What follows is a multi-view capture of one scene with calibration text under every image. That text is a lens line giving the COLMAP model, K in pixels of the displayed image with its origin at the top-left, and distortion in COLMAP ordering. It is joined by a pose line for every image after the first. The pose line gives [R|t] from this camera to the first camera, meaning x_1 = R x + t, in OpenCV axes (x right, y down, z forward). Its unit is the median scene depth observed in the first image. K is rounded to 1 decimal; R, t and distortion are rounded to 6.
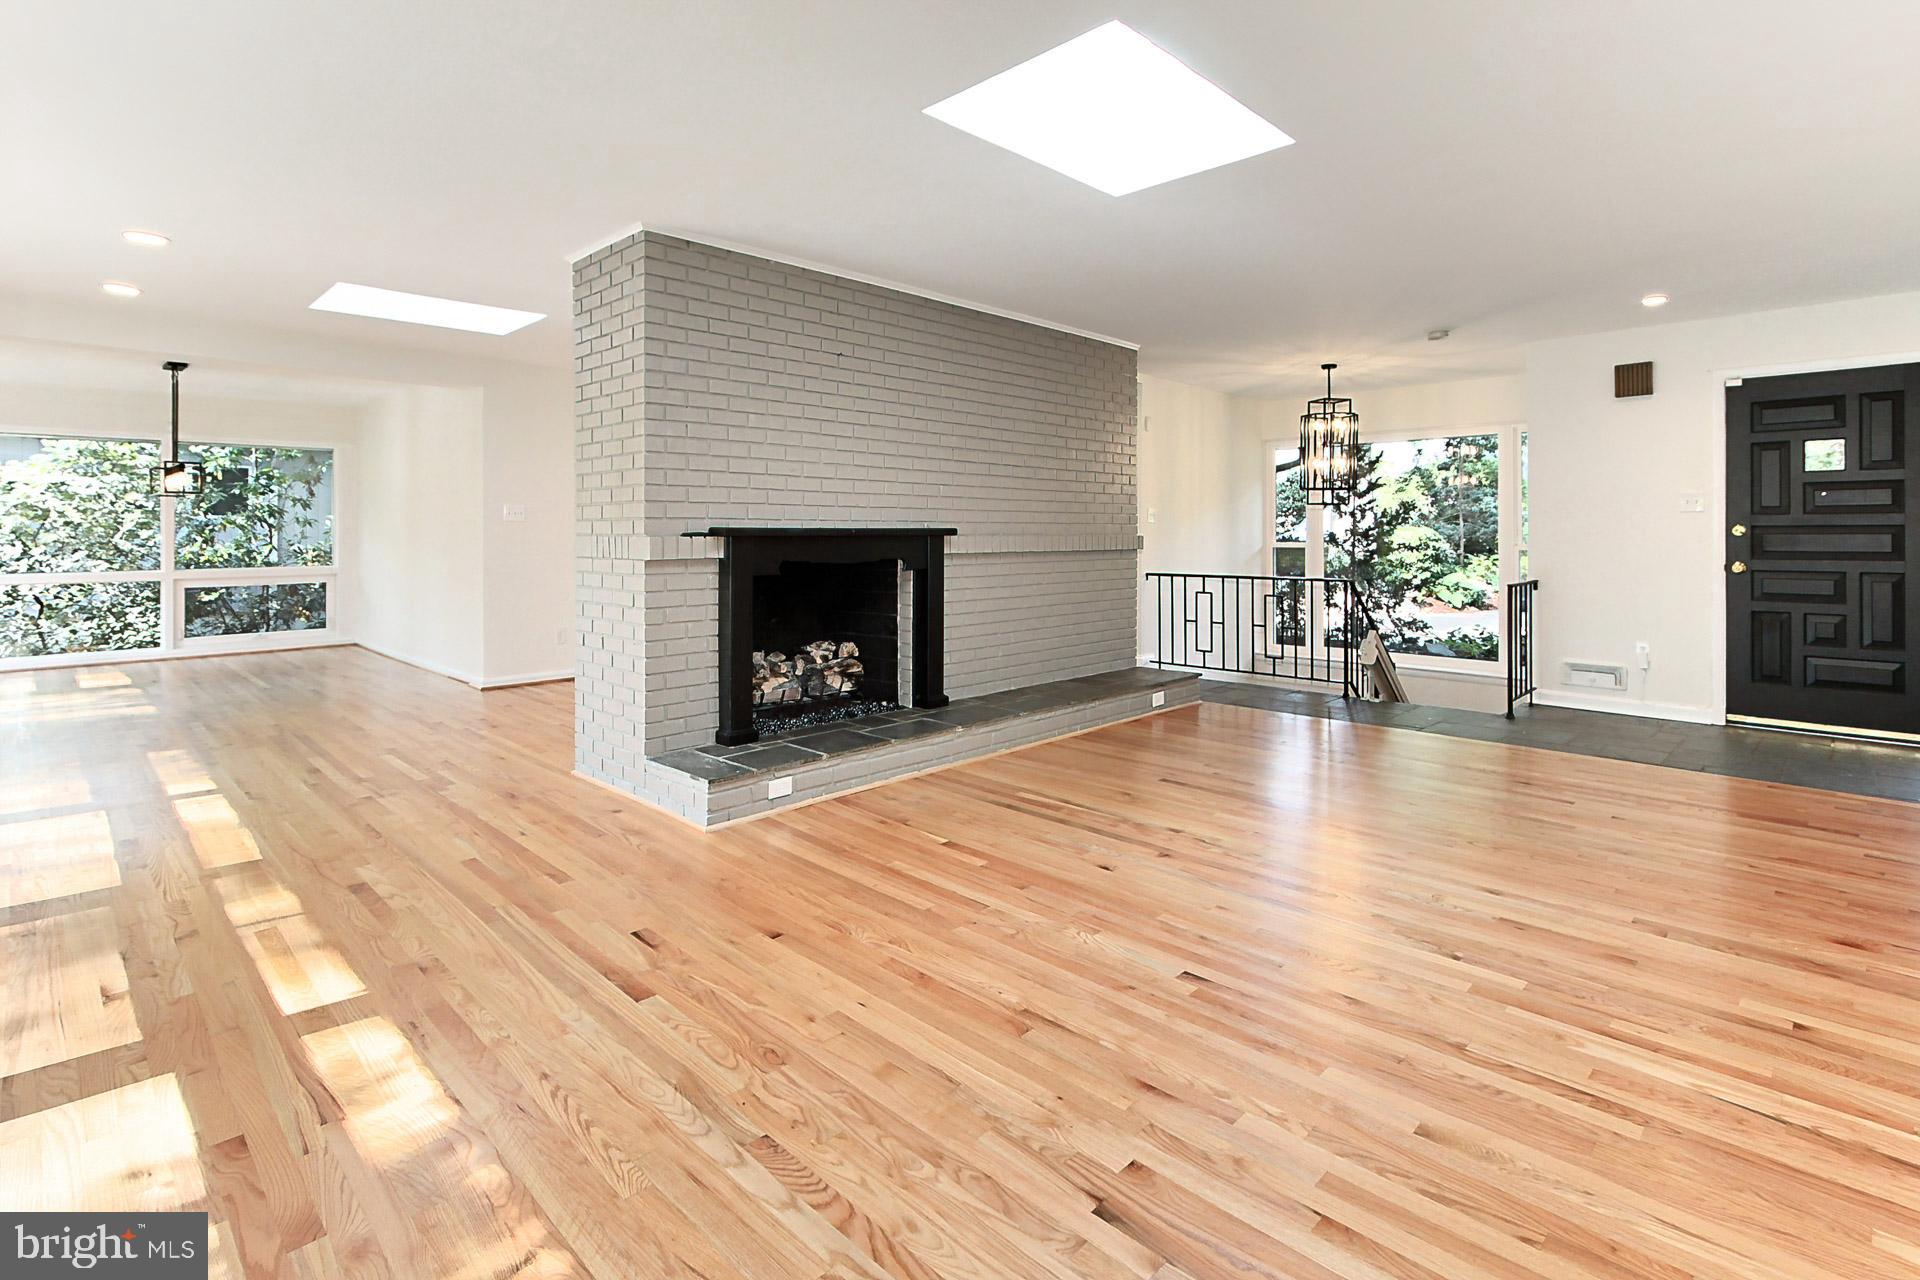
lens RADIAL K [[916.8, 0, 1047.8], [0, 916.8, 533.2], [0, 0, 1]] dist [0.003567, 0.001745]
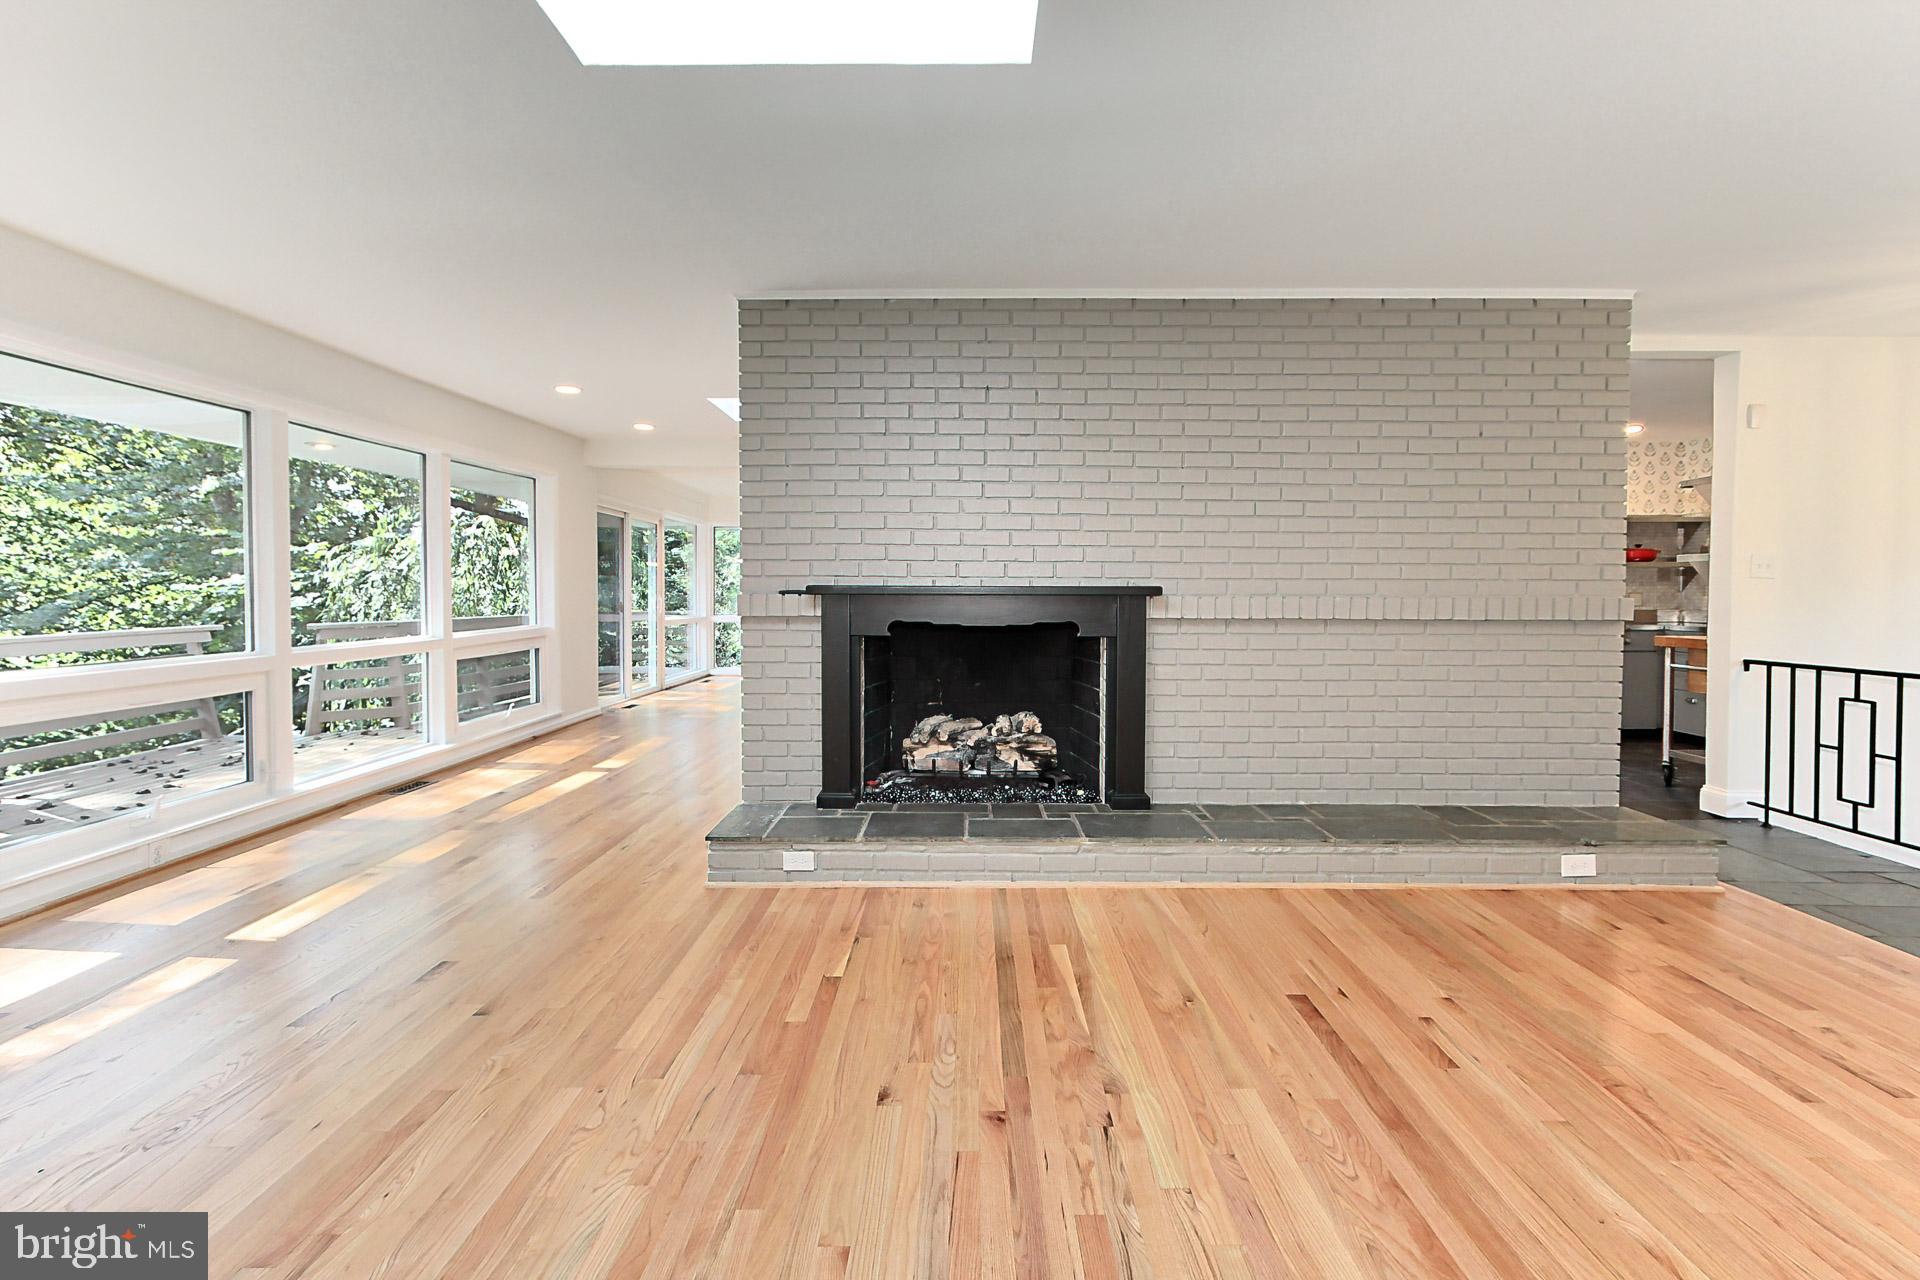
lens RADIAL K [[865.6, 0, 927.2], [0, 865.6, 613.1], [0, 0, 1]] dist [0.002562, 0.000301]
pose [[0.663713, 0.022959, -0.747635, 0.342937], [-0.005152, 0.999645, 0.026124, -0.000999], [0.747970, -0.013487, 0.663596, 0.385178]]
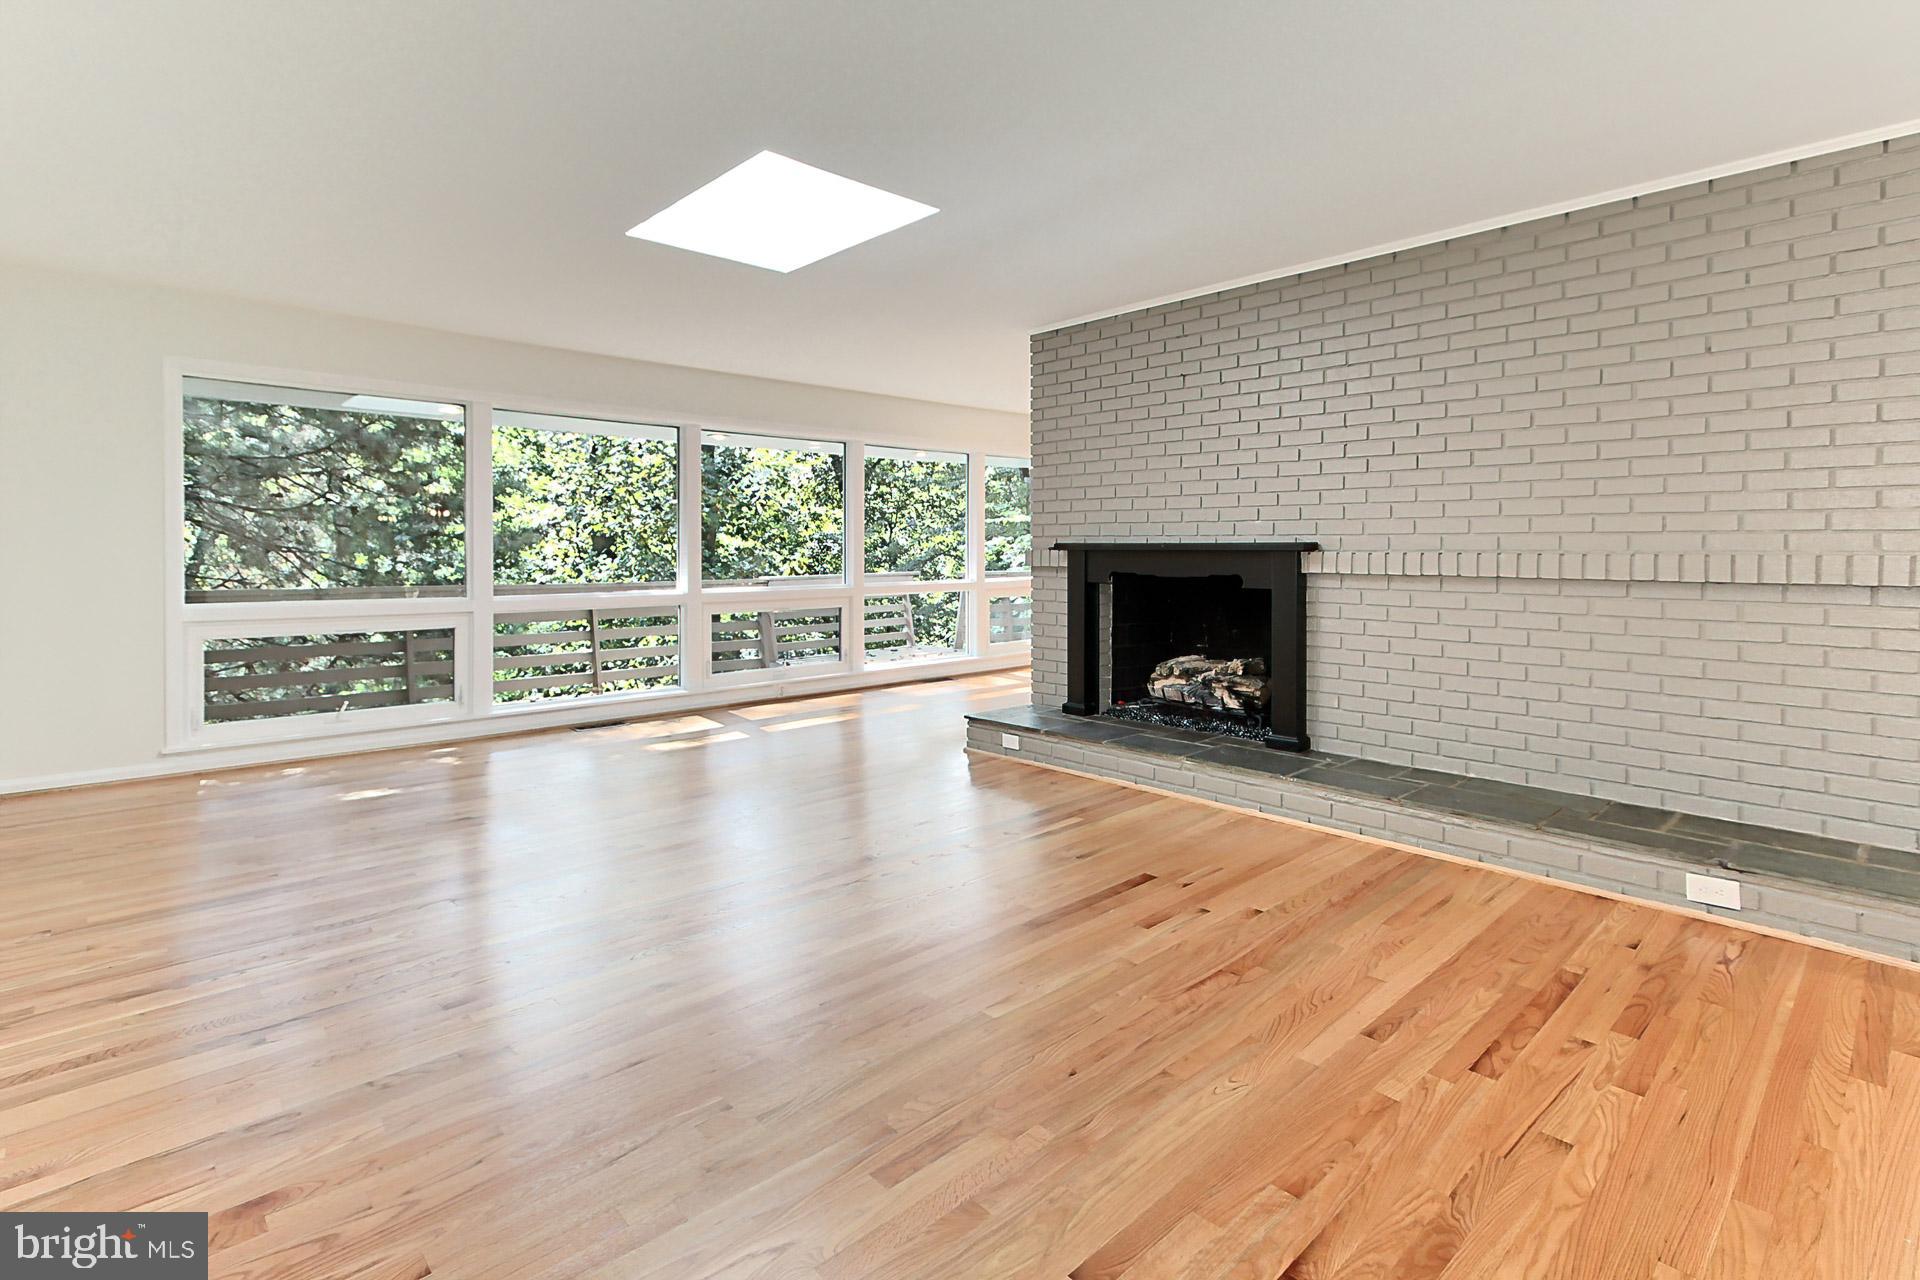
lens RADIAL K [[916.8, 0, 1018.6], [0, 916.8, 555.8], [0, 0, 1]] dist [0.003567, 0.001745]
pose [[-0.045634, 0.010291, -0.998905, 0.784563], [-0.002938, 0.999941, 0.010436, -0.001280], [0.998954, 0.003411, -0.045601, 0.826824]]
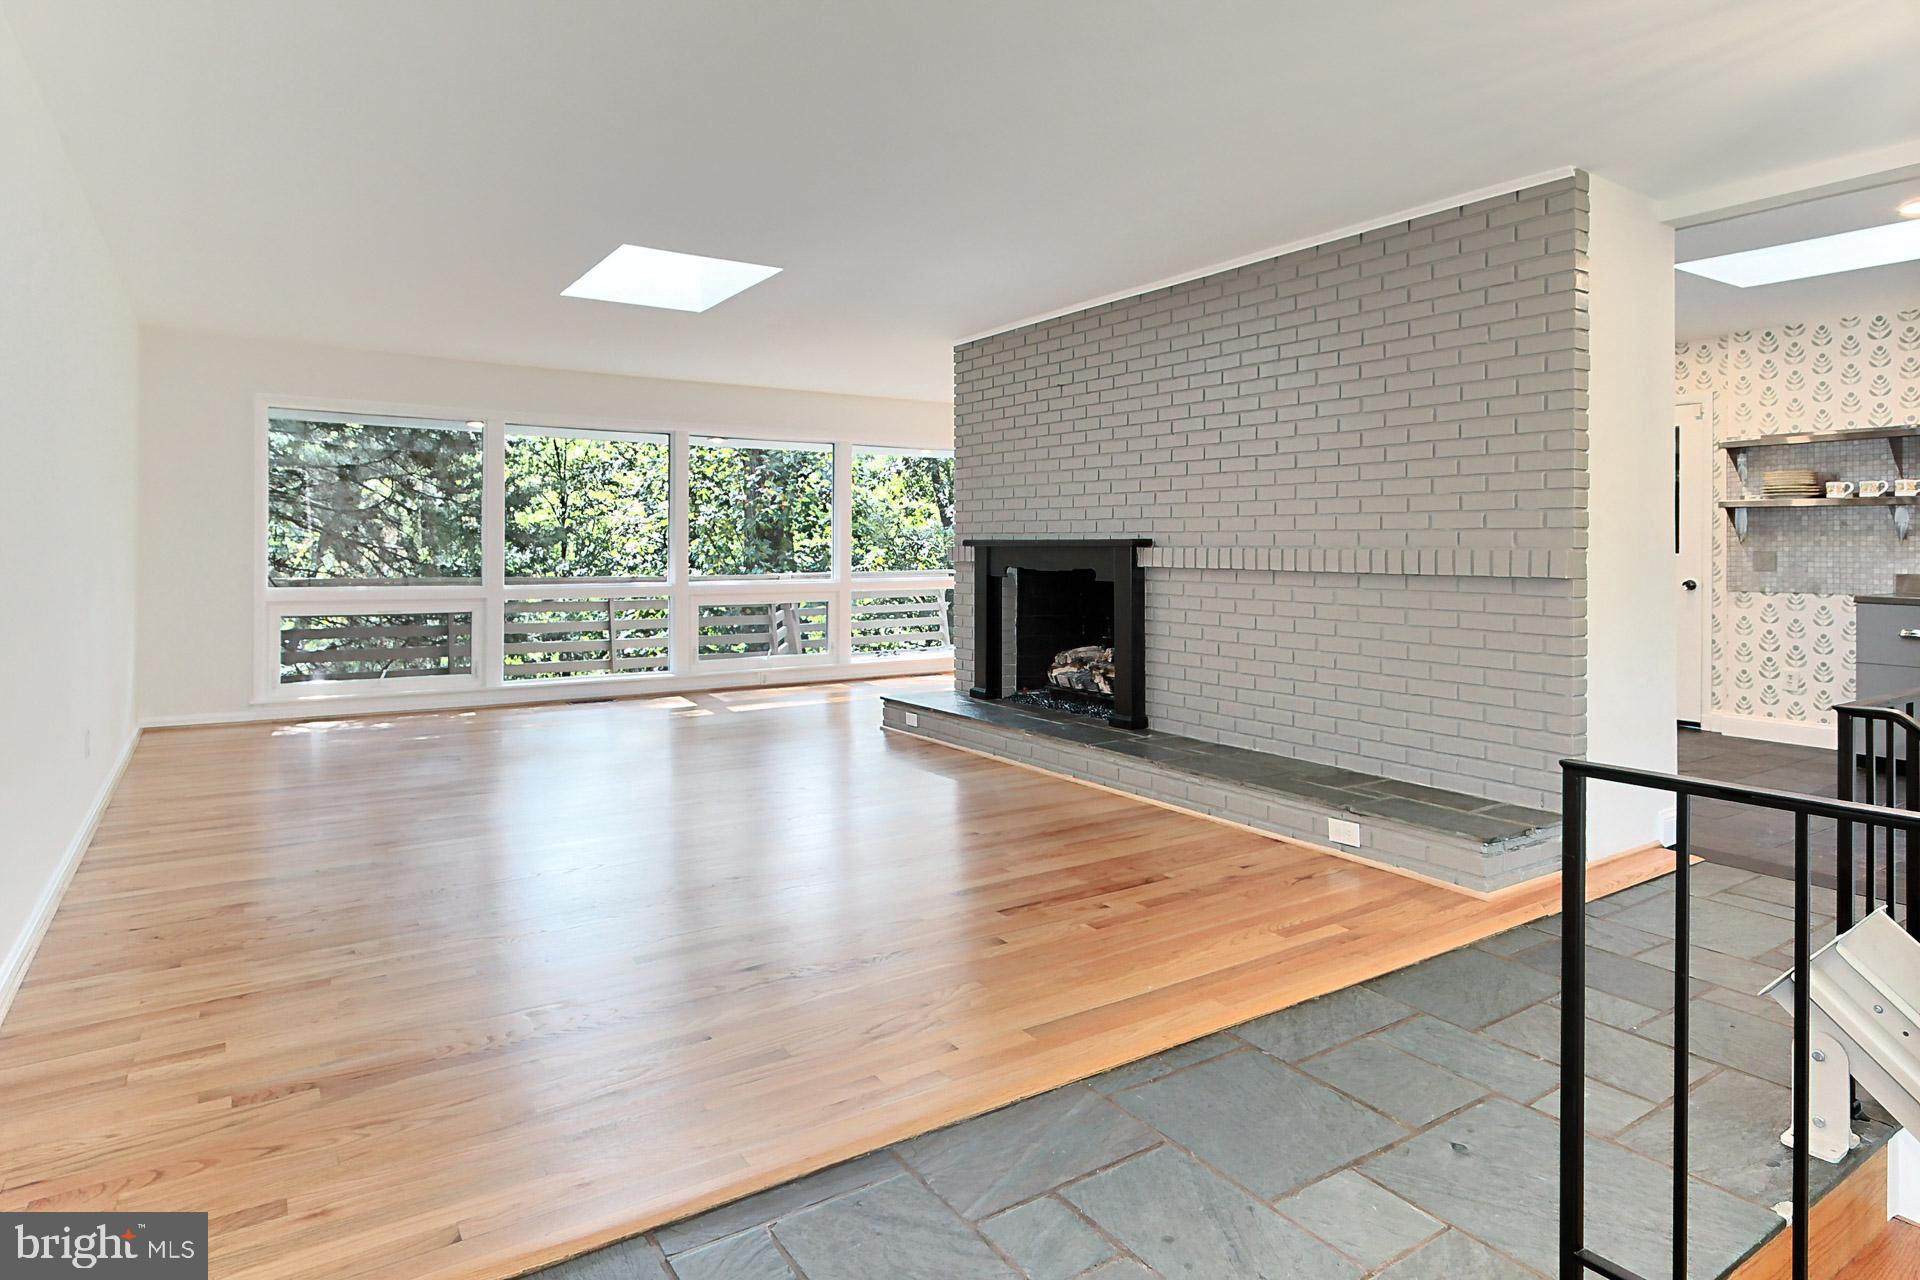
lens RADIAL K [[1077.2, 0, 978.4], [0, 1077.2, 545.4], [0, 0, 1]] dist [0.012547, 0.000123]
pose [[-0.231701, 0.000276, -0.972787, 1.039661], [-0.004691, 0.999988, 0.001401, -0.000046], [0.972776, 0.004888, -0.231697, 1.160477]]
